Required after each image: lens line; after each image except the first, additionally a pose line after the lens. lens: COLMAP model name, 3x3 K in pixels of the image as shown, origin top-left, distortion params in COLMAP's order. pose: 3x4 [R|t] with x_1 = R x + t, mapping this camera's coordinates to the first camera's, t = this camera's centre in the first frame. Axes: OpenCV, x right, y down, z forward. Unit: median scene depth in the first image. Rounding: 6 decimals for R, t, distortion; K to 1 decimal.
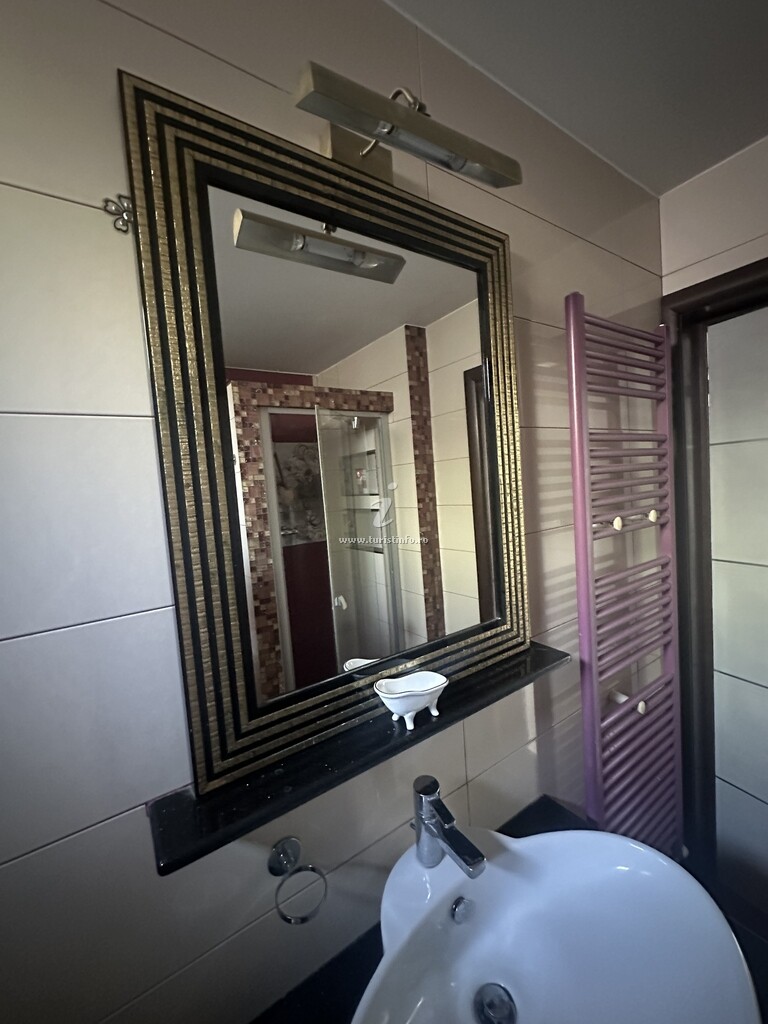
lens RADIAL K [[409.6, 0, 385.2], [0, 409.6, 509.9], [0, 0, 1]] dist [-0.002656, 0.000528]
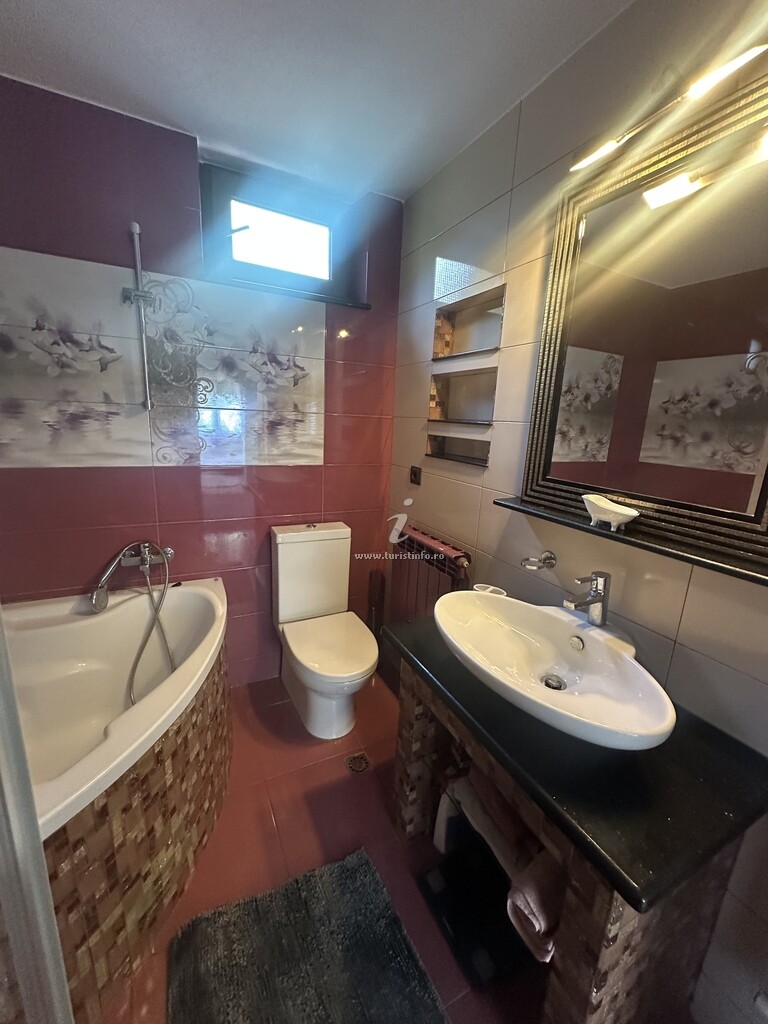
lens RADIAL K [[409.6, 0, 383.9], [0, 409.6, 512.4], [0, 0, 1]] dist [-0.002656, 0.000528]
pose [[-0.124140, 0.291010, -0.948632, 1.964431], [-0.100420, 0.947434, 0.303784, 0.089424], [0.987170, 0.132973, -0.088391, 0.377398]]
